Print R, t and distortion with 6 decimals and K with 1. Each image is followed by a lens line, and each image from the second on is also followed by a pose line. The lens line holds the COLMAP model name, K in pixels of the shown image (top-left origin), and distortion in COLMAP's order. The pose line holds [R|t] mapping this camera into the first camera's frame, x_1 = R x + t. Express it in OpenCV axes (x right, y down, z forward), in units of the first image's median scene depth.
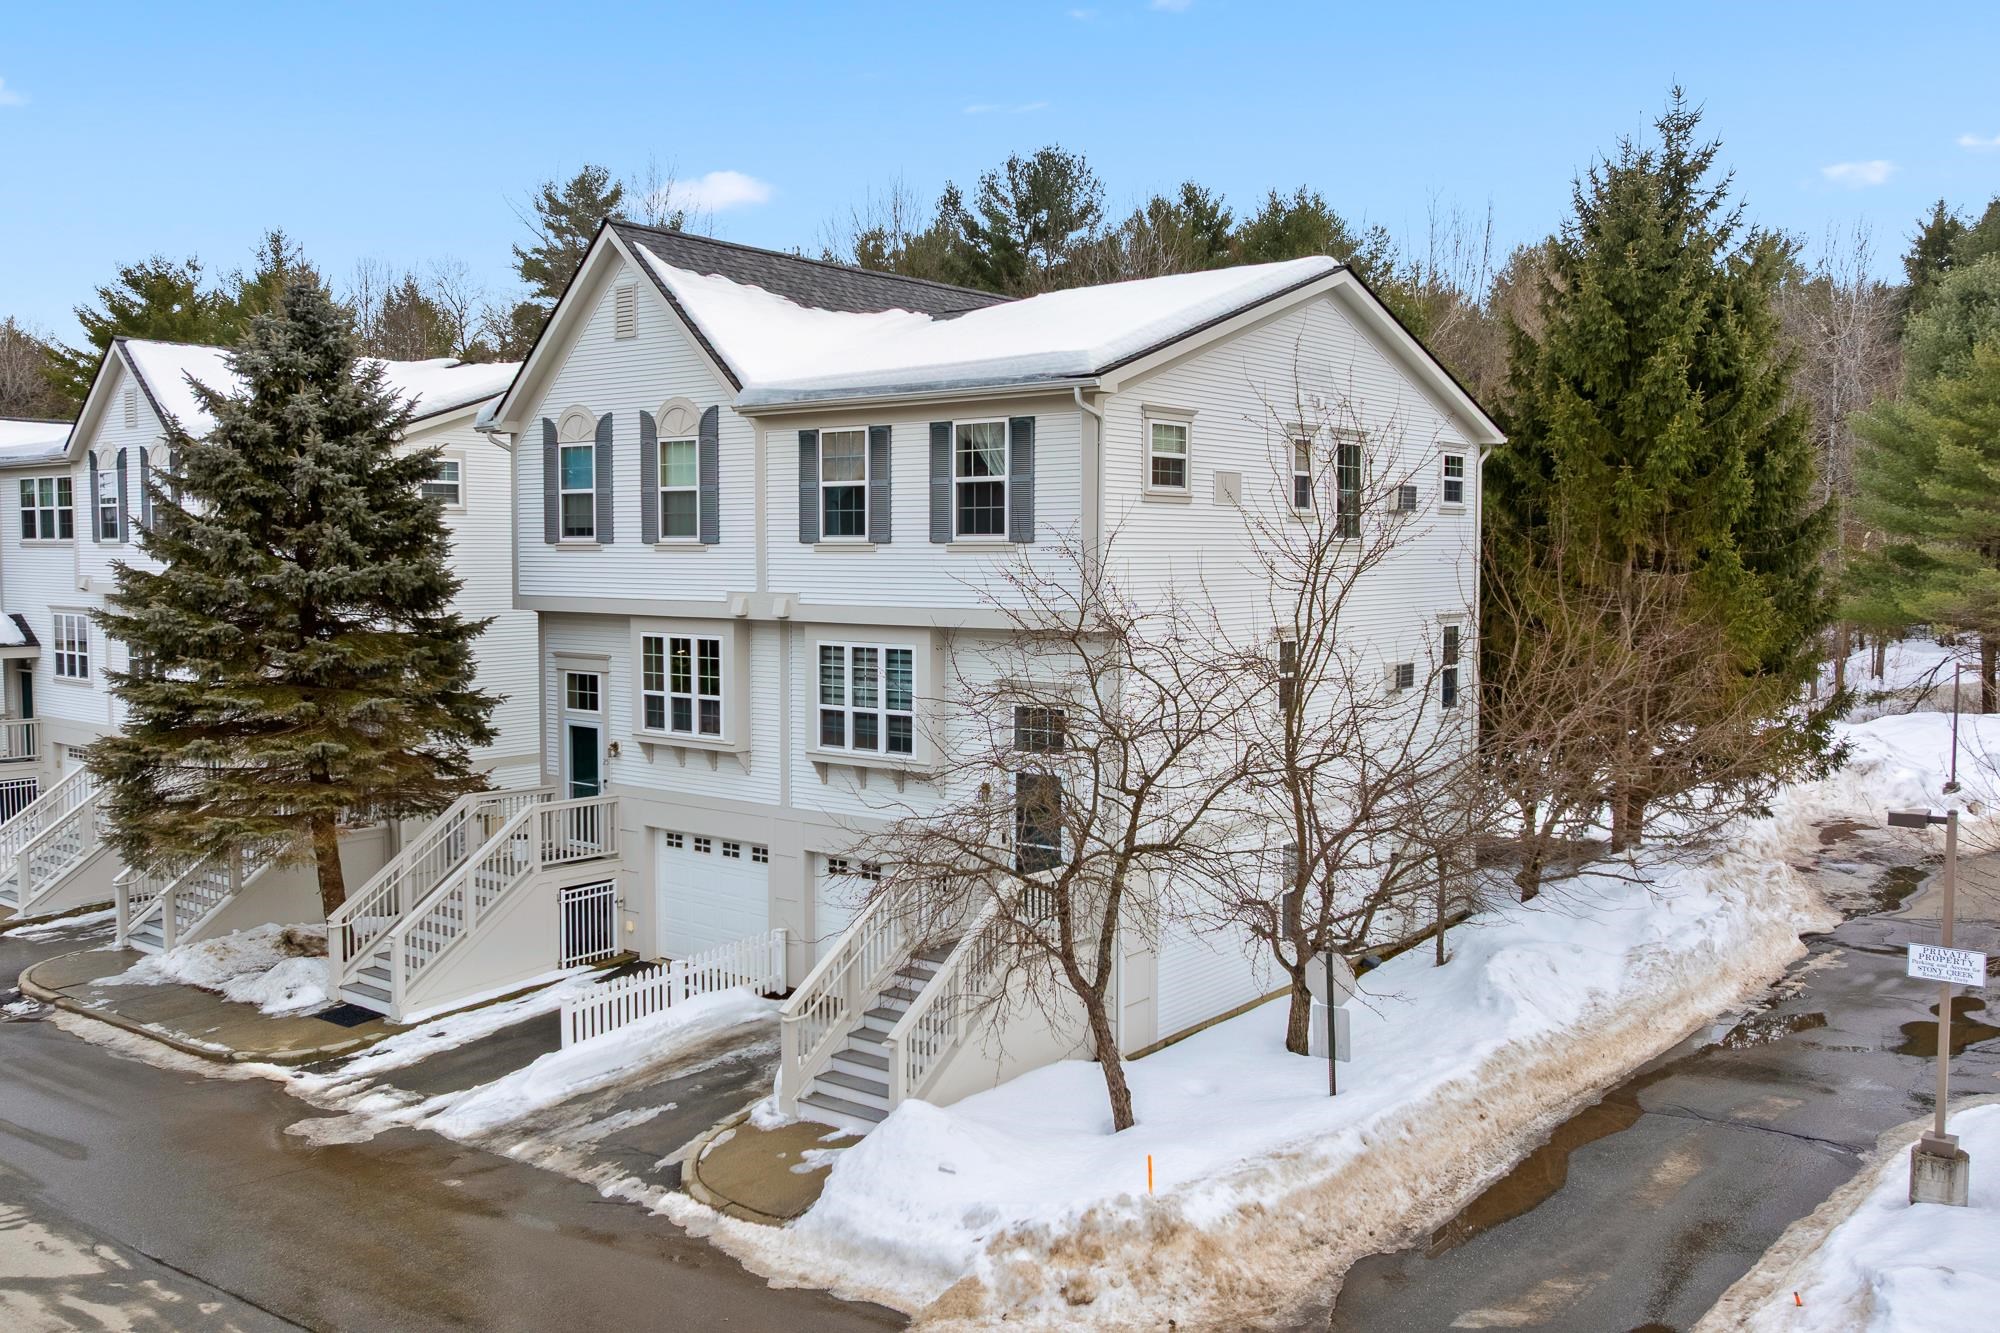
lens RADIAL K [[1685.7, 0, 1008.5], [0, 1685.7, 652.0], [0, 0, 1]] dist [0.000626, -0.058271]
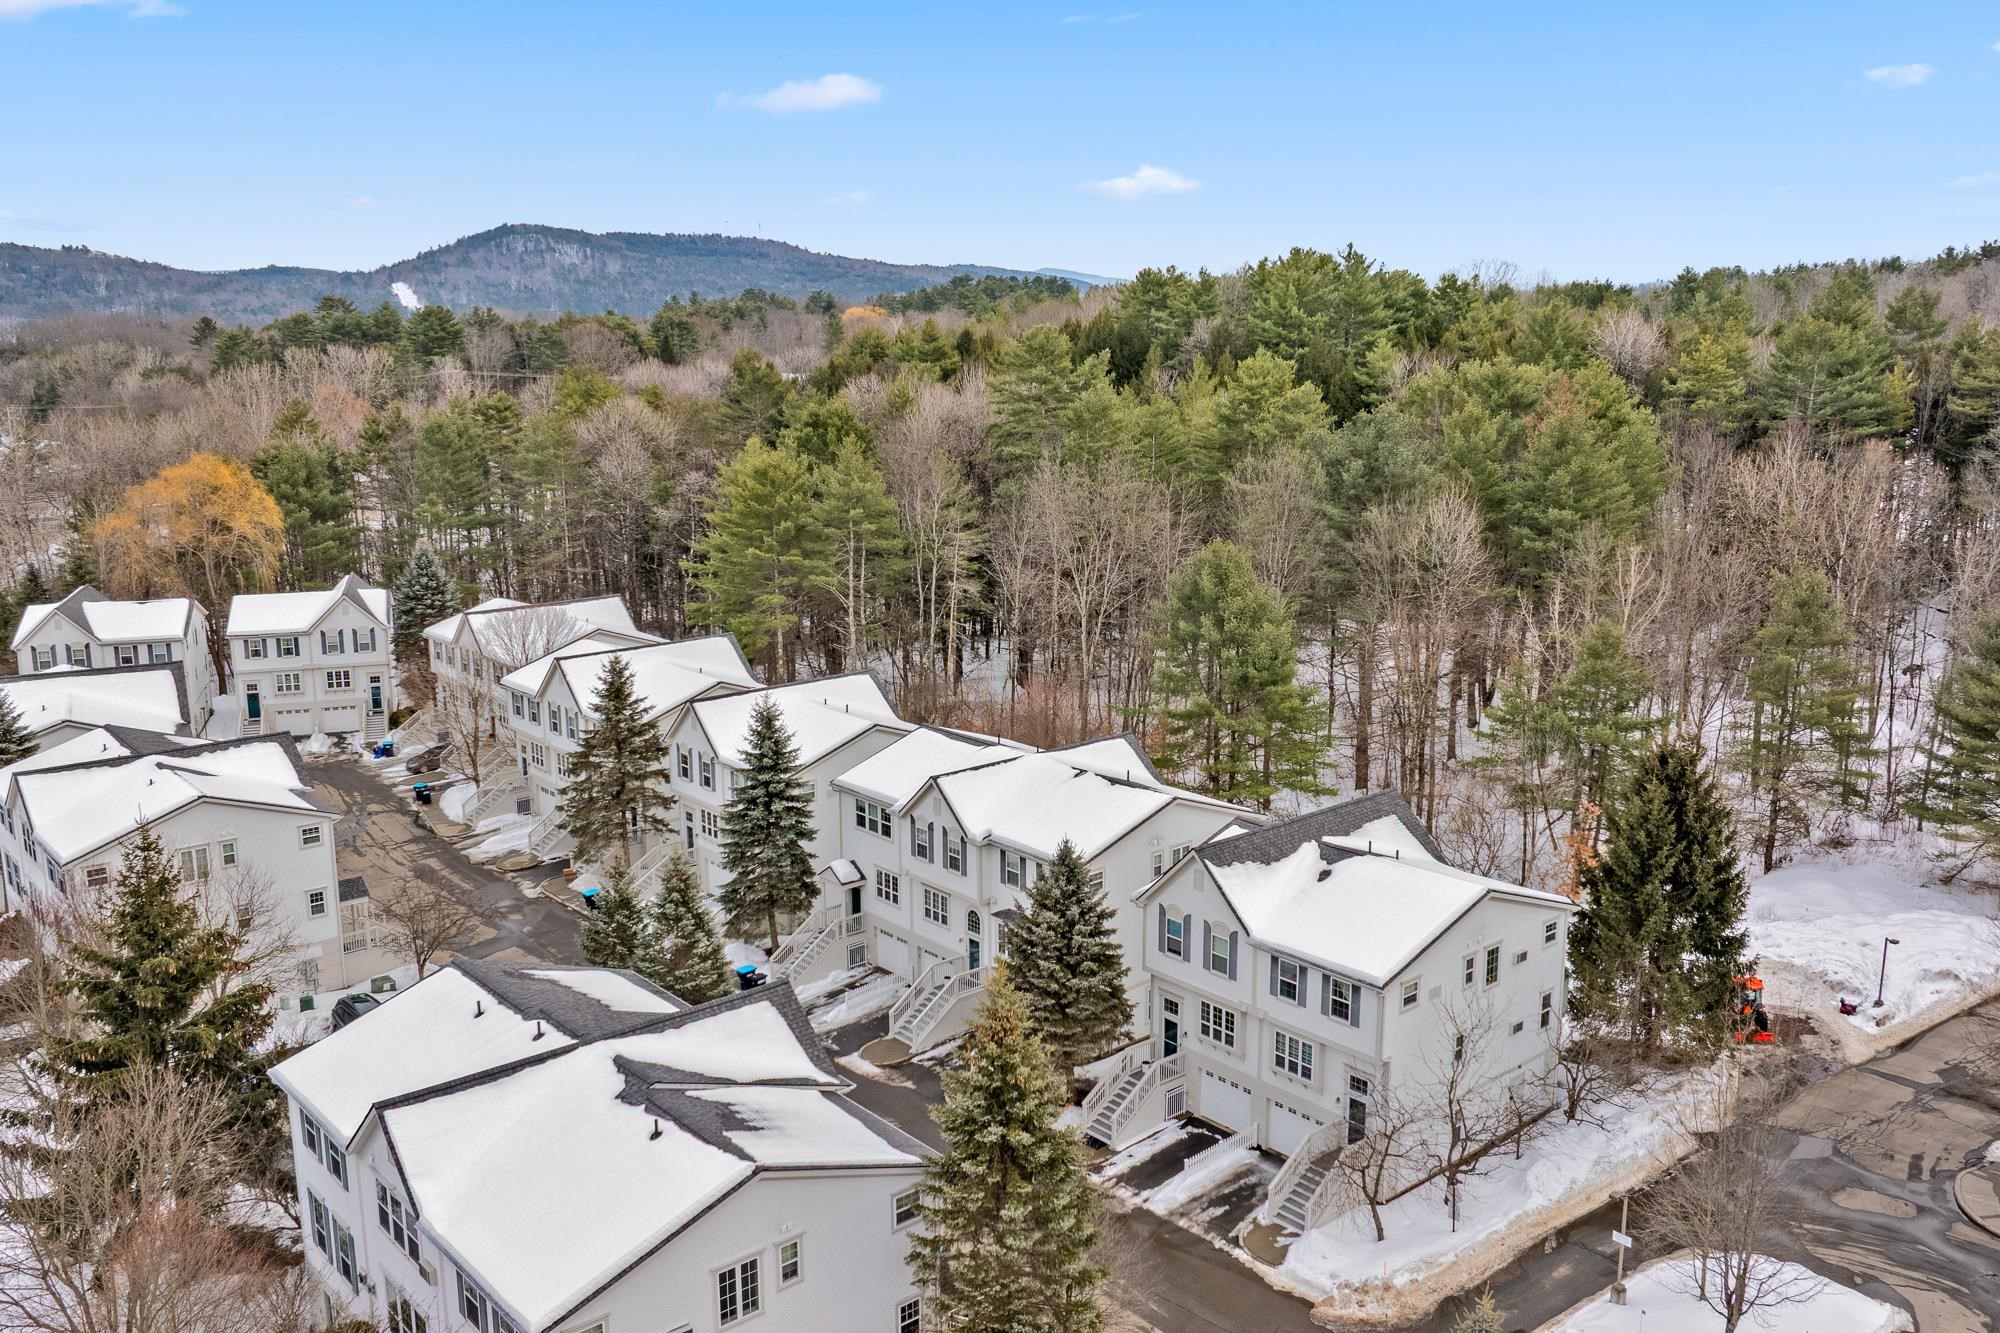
lens RADIAL K [[1685.7, 0, 995.2], [0, 1685.7, 658.3], [0, 0, 1]] dist [0.000626, -0.058271]
pose [[0.979326, 0.032998, -0.199577, -0.034900], [-0.004610, 0.989990, 0.141063, -0.964163], [0.202234, -0.137227, 0.969675, -1.596084]]
